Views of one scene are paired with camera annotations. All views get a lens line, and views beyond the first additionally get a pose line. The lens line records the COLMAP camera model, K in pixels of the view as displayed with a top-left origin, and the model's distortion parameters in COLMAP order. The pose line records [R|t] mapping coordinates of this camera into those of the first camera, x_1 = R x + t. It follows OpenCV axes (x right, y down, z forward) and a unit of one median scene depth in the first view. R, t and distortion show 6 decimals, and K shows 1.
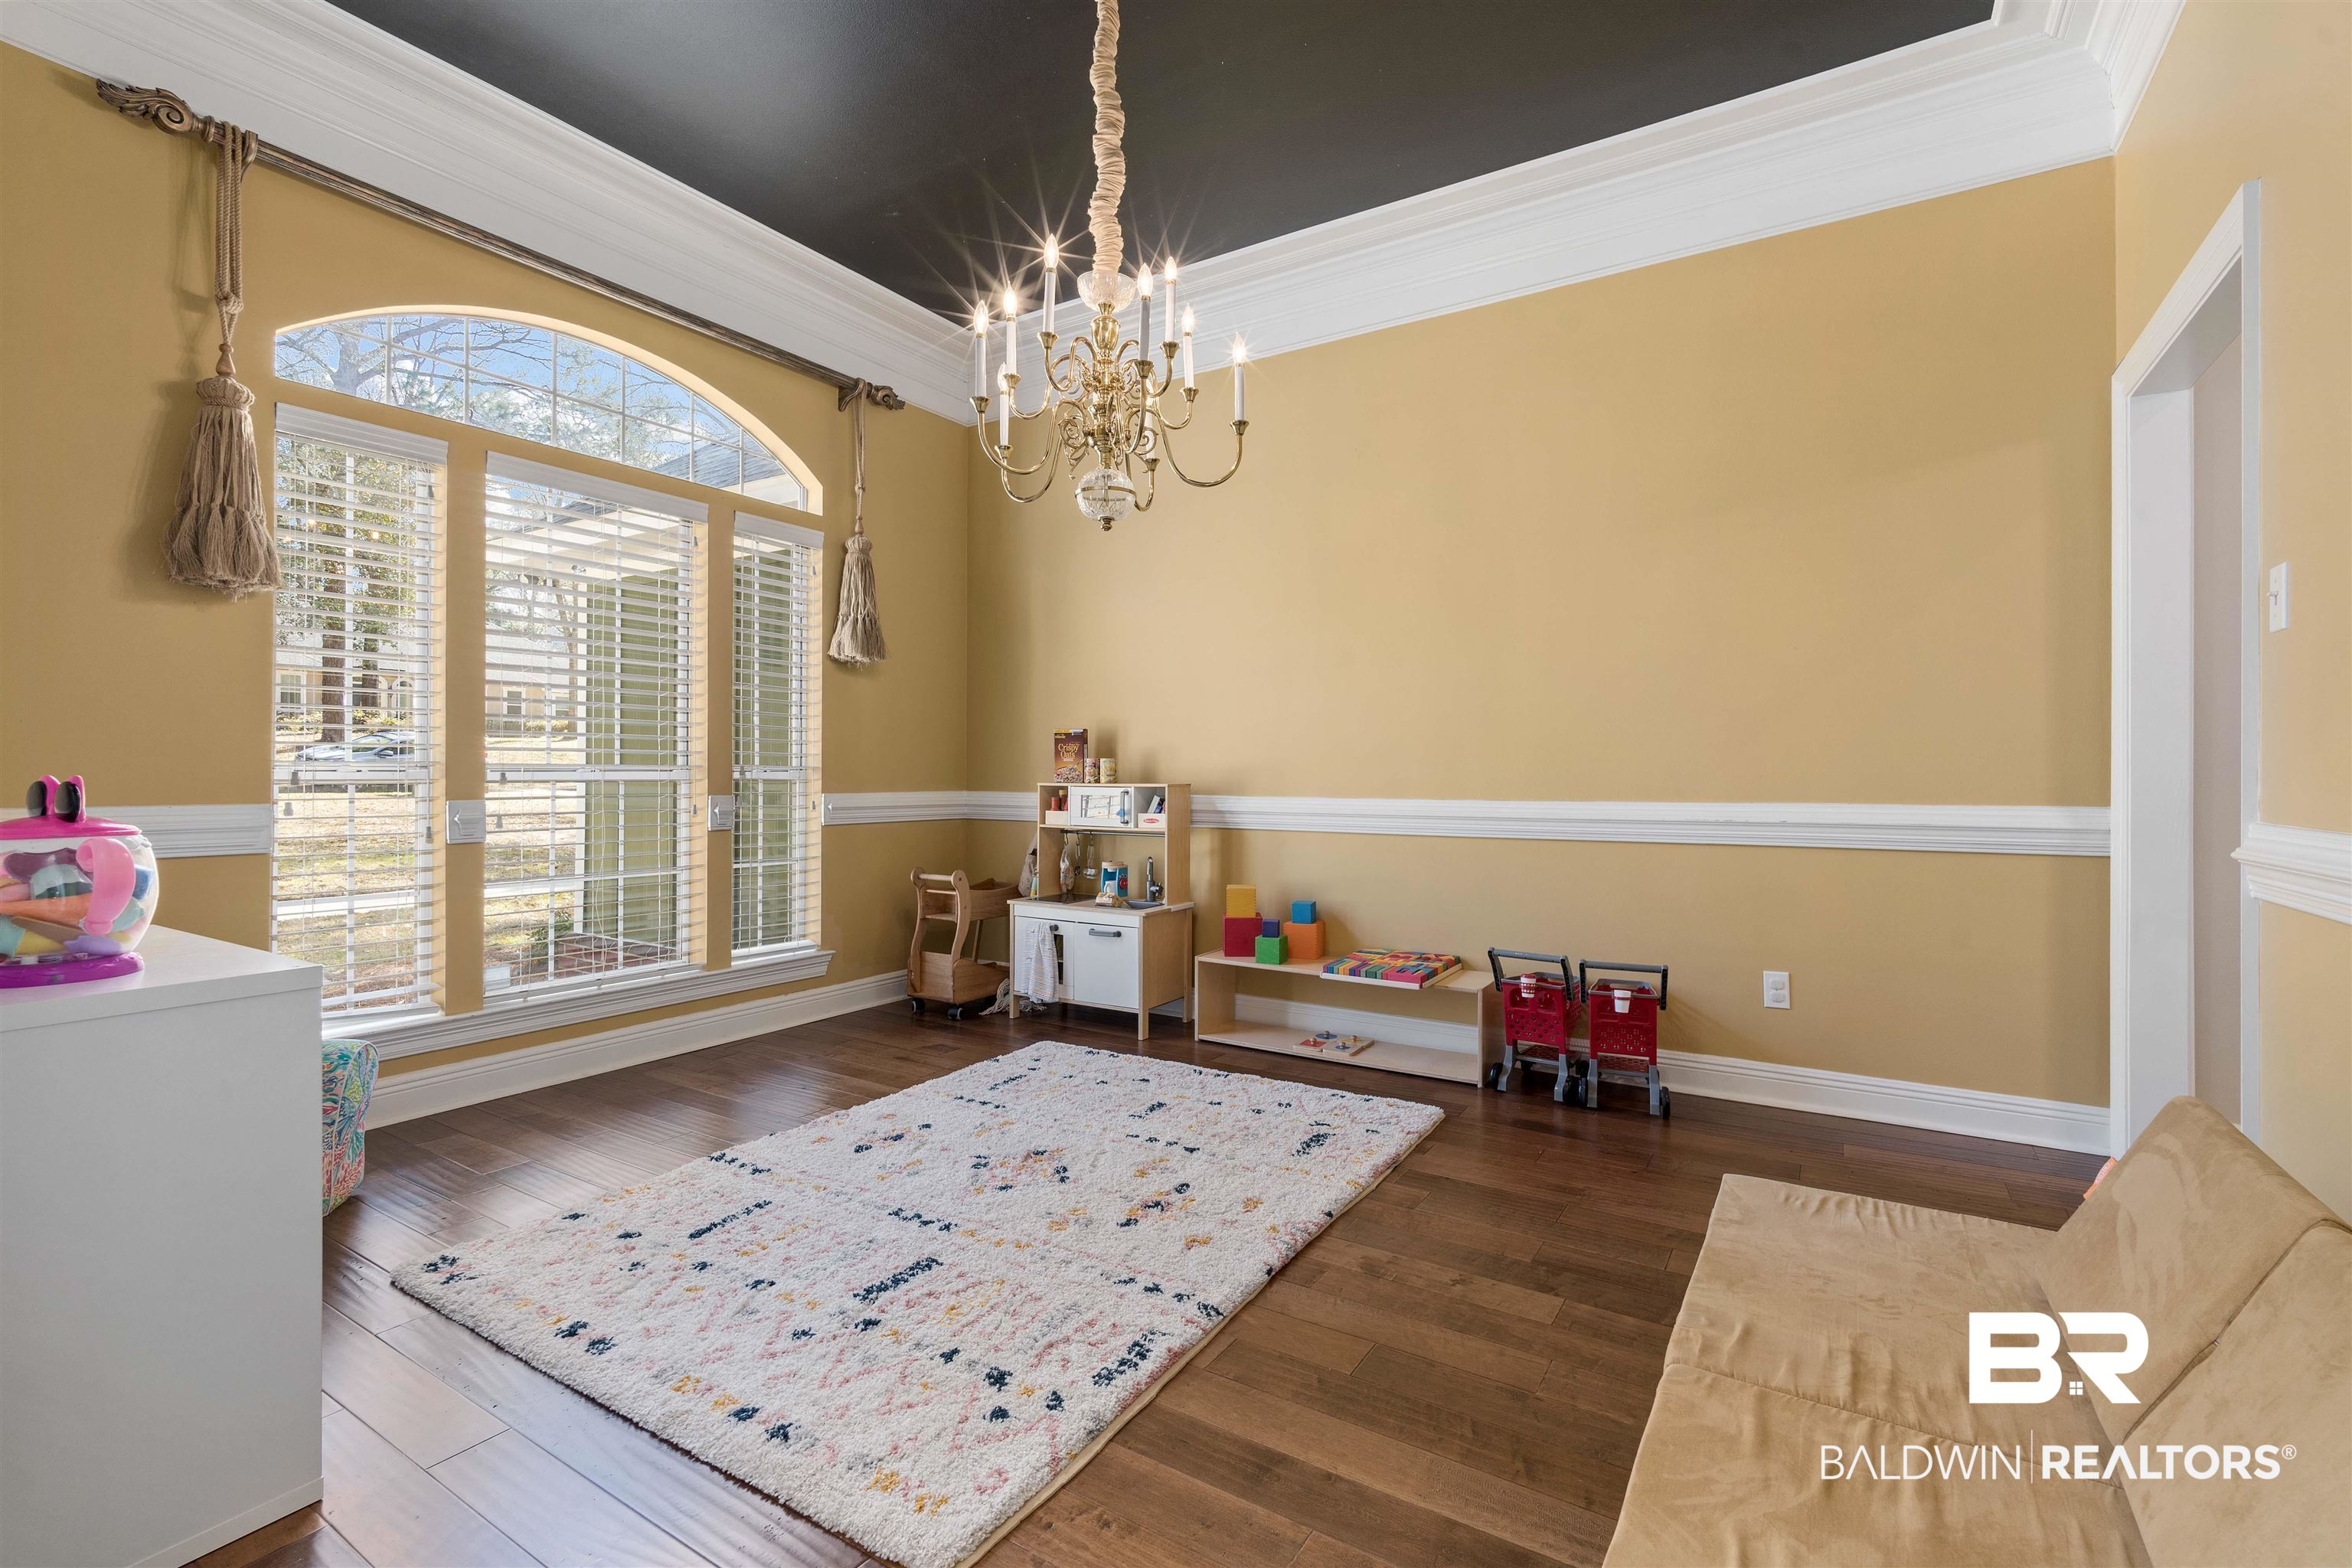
lens RADIAL K [[1028.1, 0, 1193.5], [0, 1028.1, 780.6], [0, 0, 1]] dist [-0.002440, -0.000184]
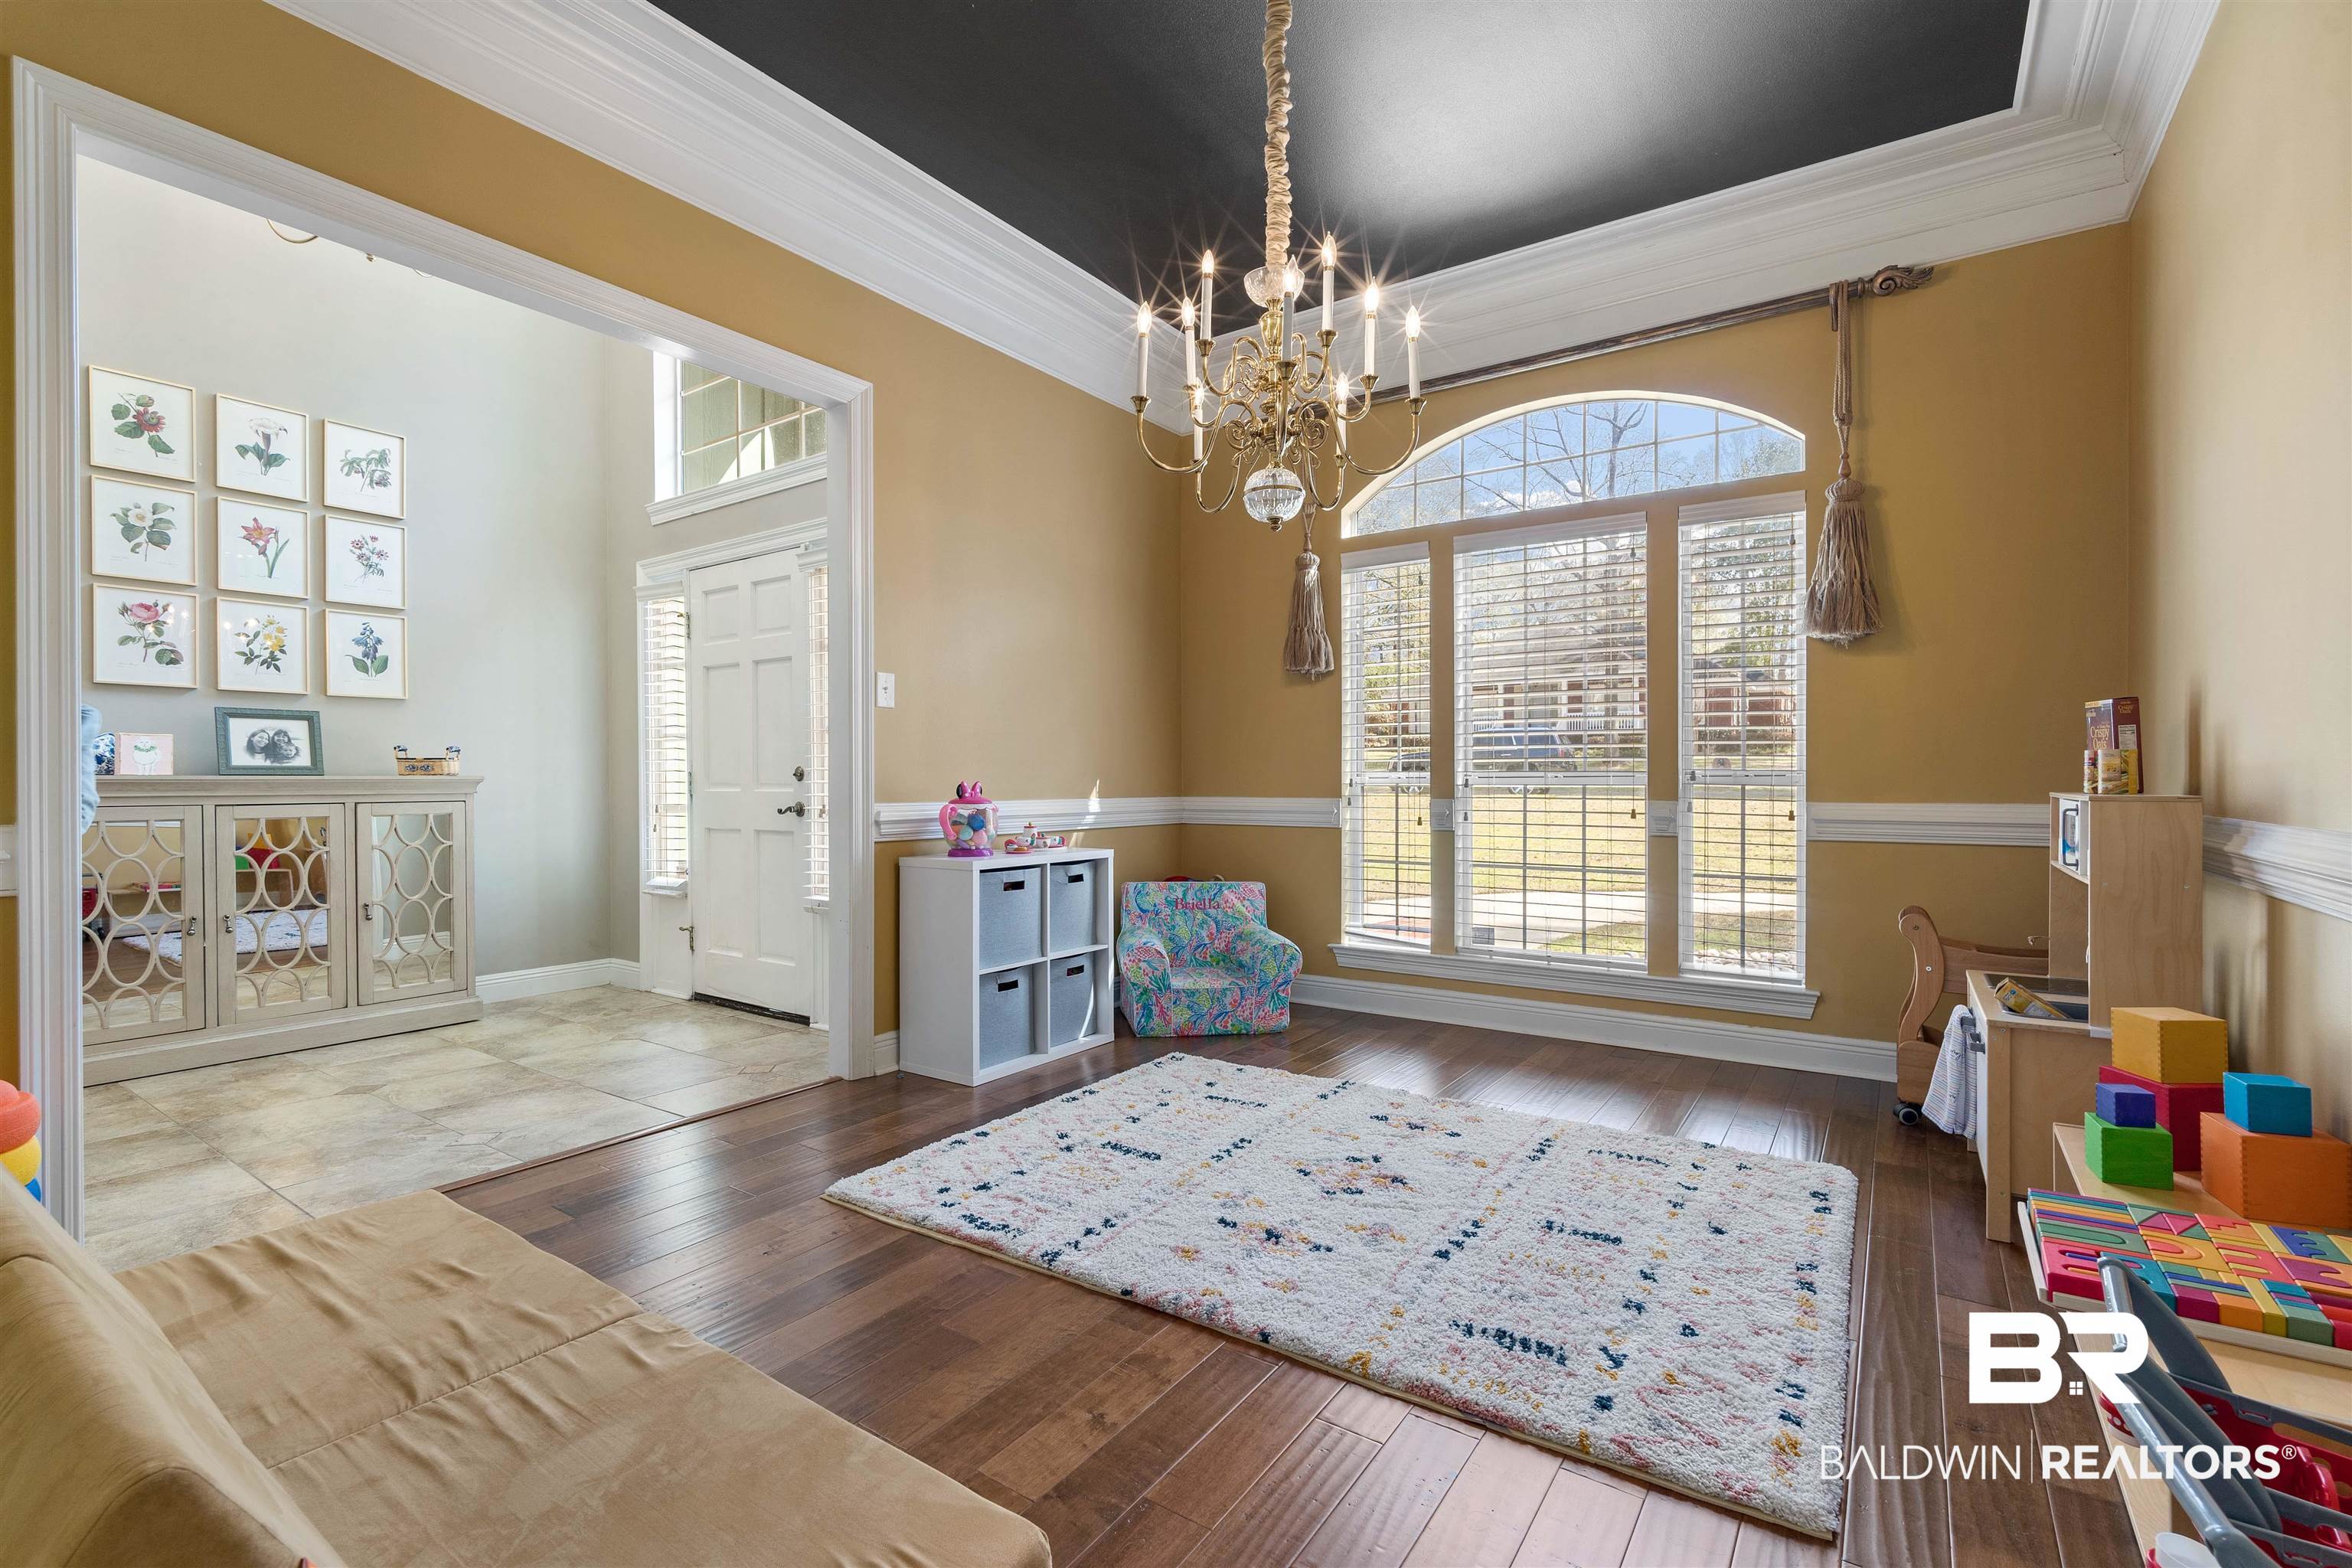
lens RADIAL K [[1028.1, 0, 1168.9], [0, 1028.1, 785.4], [0, 0, 1]] dist [-0.002440, -0.000184]
pose [[-0.046407, 0.000523, -0.998922, 0.597301], [-0.005349, 0.999985, 0.000773, 0.001907], [0.998908, 0.005379, -0.046403, 0.626162]]
